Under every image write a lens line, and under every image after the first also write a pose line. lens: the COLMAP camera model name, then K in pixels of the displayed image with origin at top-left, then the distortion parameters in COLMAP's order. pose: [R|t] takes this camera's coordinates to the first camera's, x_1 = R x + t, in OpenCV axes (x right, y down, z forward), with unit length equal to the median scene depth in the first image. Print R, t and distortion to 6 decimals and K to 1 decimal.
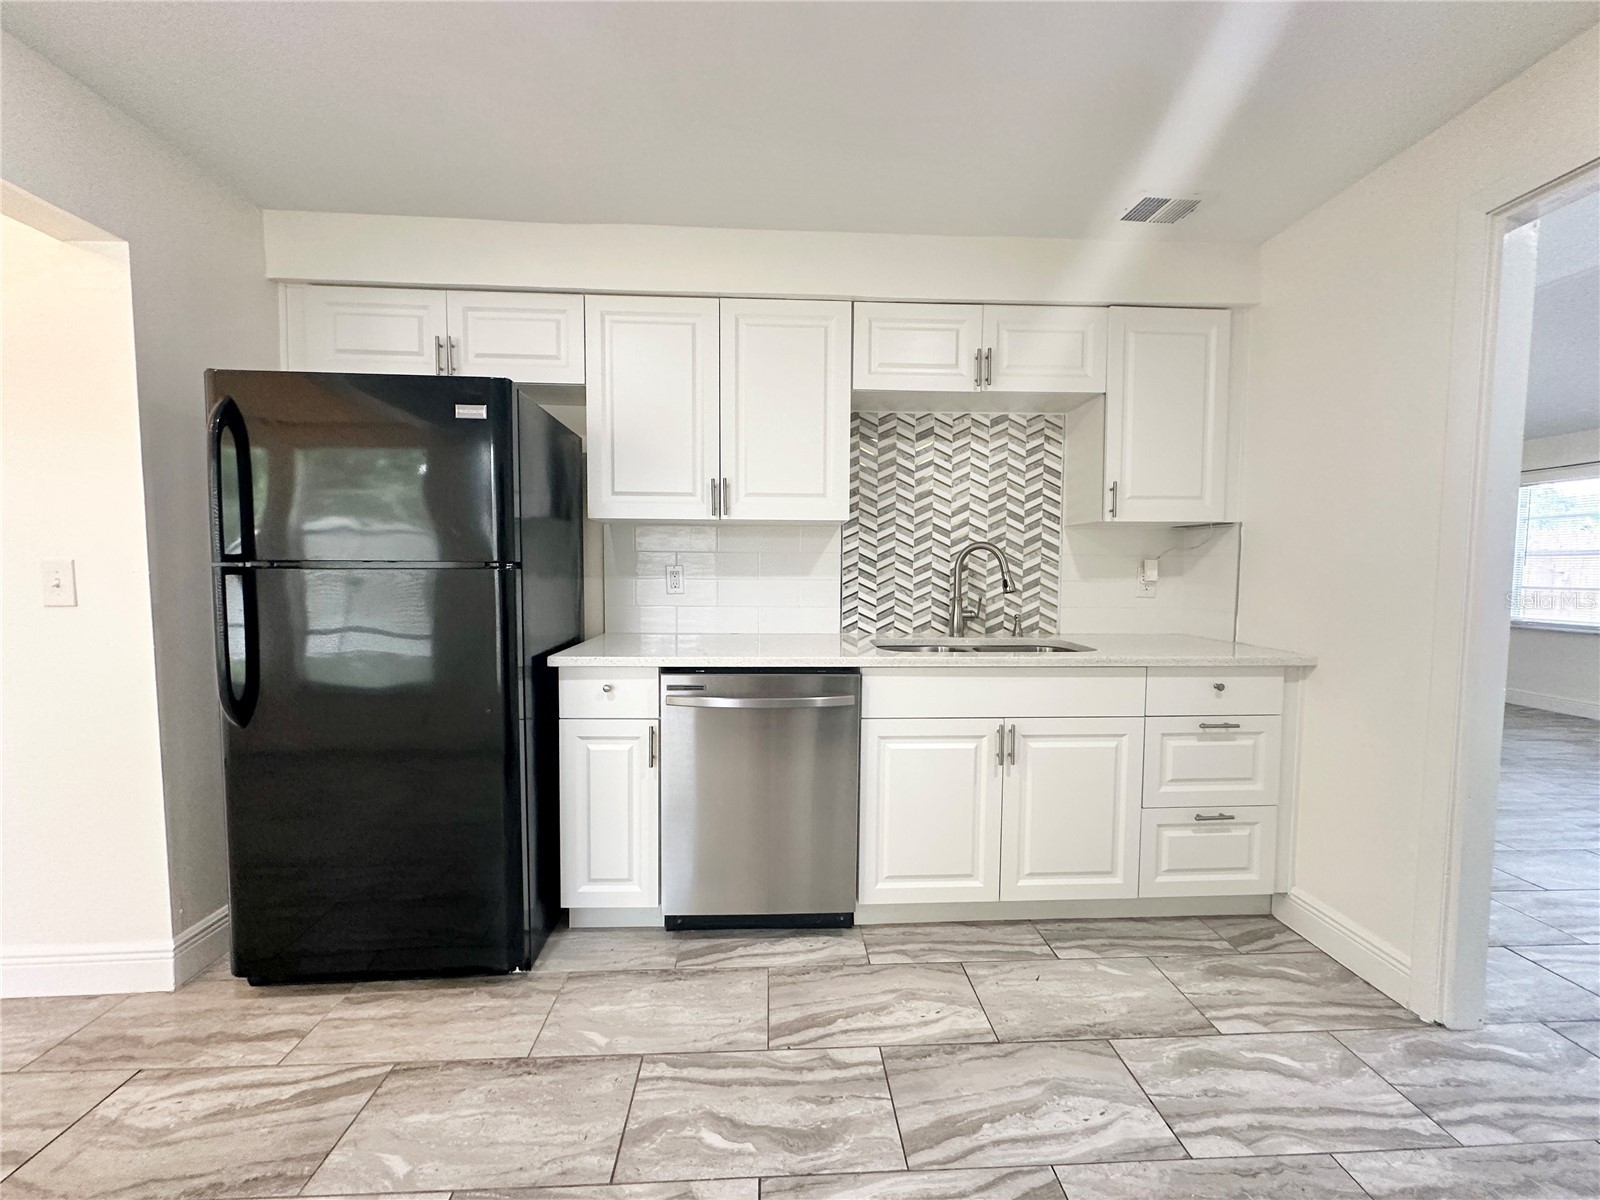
lens RADIAL K [[639.2, 0, 802.8], [0, 639.2, 601.5], [0, 0, 1]] dist [-0.002080, 0.000713]
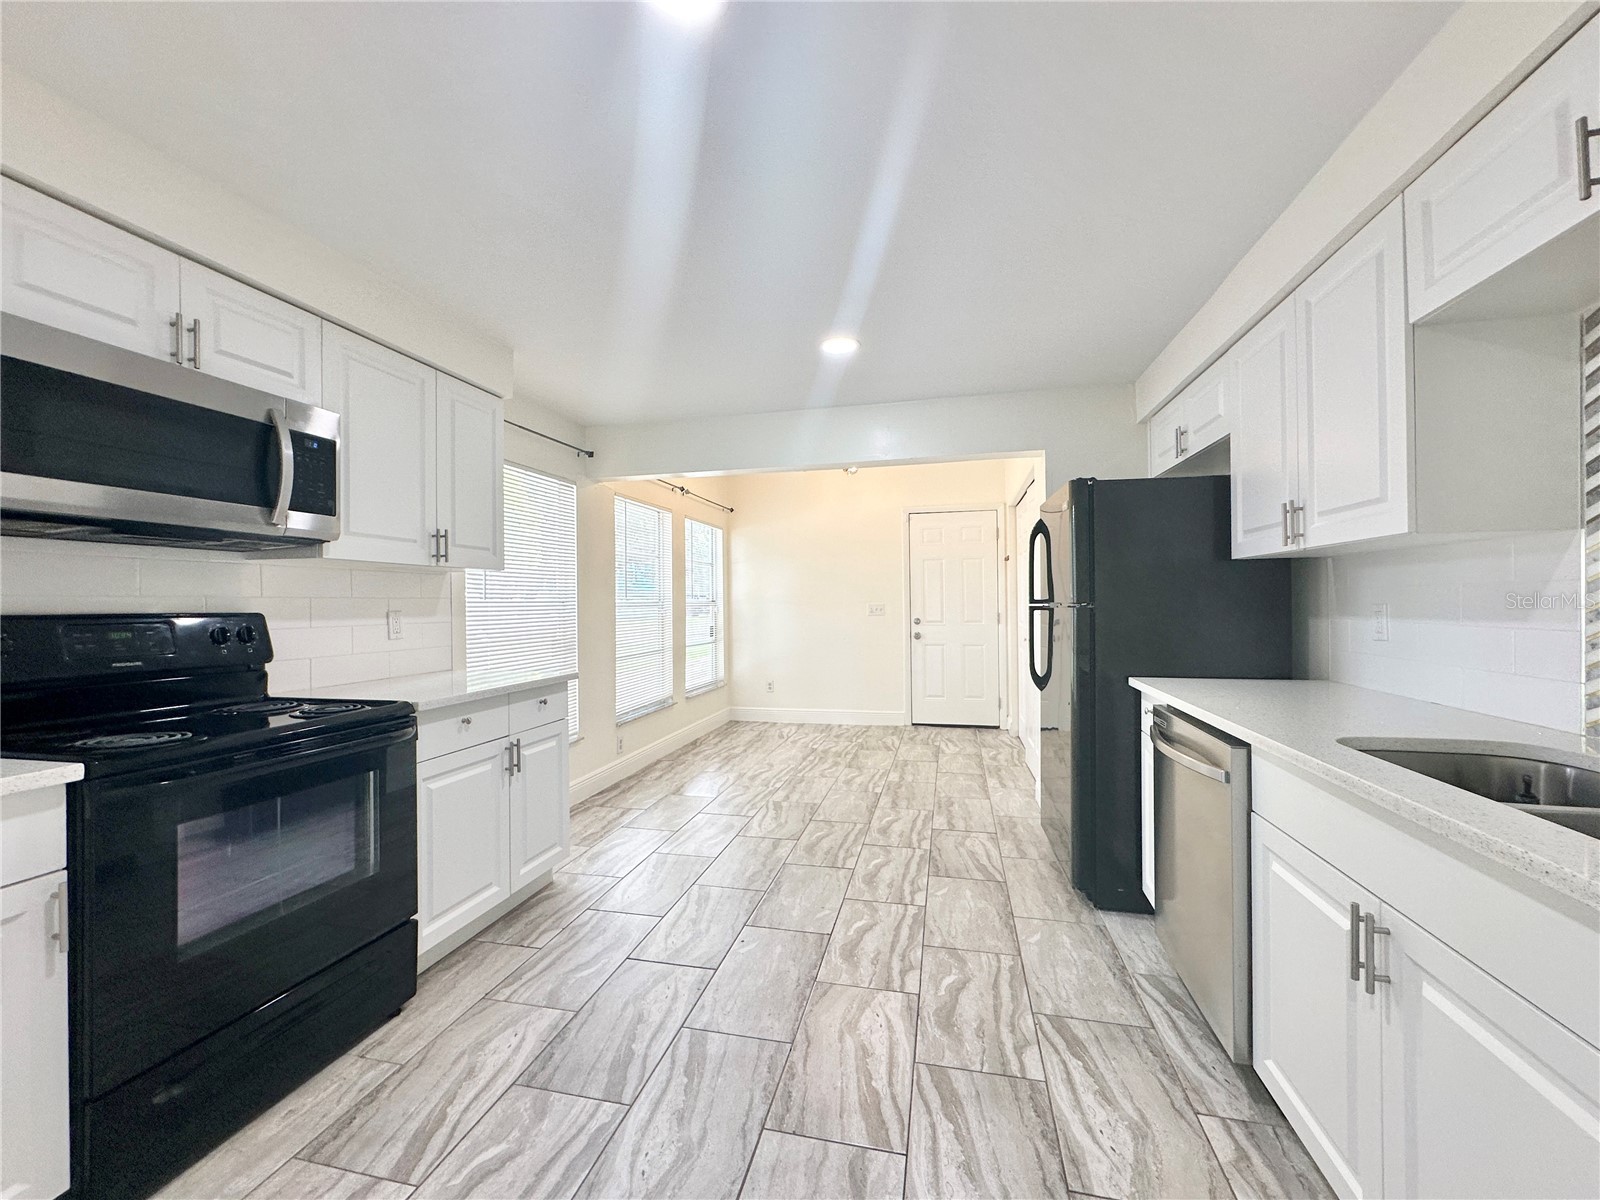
lens RADIAL K [[639.2, 0, 802.8], [0, 639.2, 601.5], [0, 0, 1]] dist [-0.002080, 0.000713]
pose [[-0.275938, -0.005181, -0.961161, 0.920575], [-0.048621, 0.998781, 0.008574, -0.038926], [0.959945, 0.049098, -0.275854, 0.668778]]
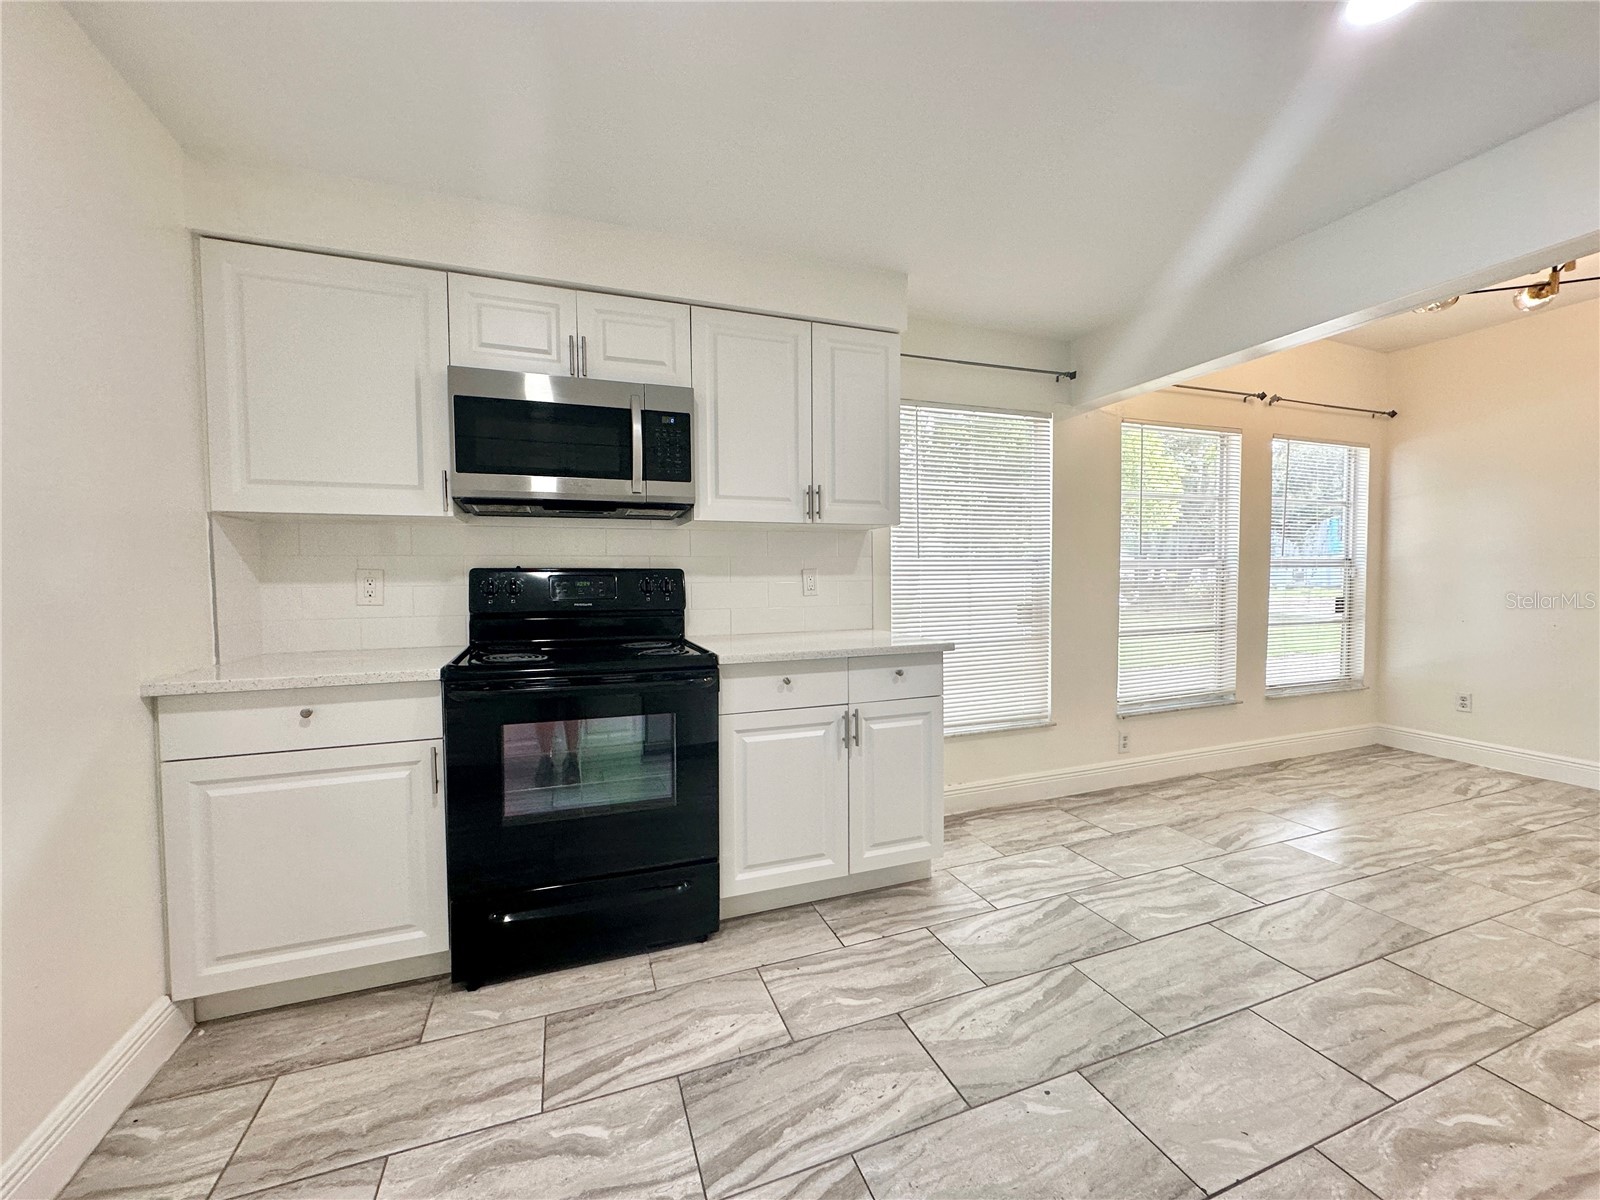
lens RADIAL K [[639.2, 0, 802.8], [0, 639.2, 601.5], [0, 0, 1]] dist [-0.002080, 0.000713]
pose [[-0.952601, 0.015119, -0.303848, 0.343346], [-0.015406, 0.995085, 0.097814, -0.032452], [0.303833, 0.097859, -0.947686, 0.816847]]
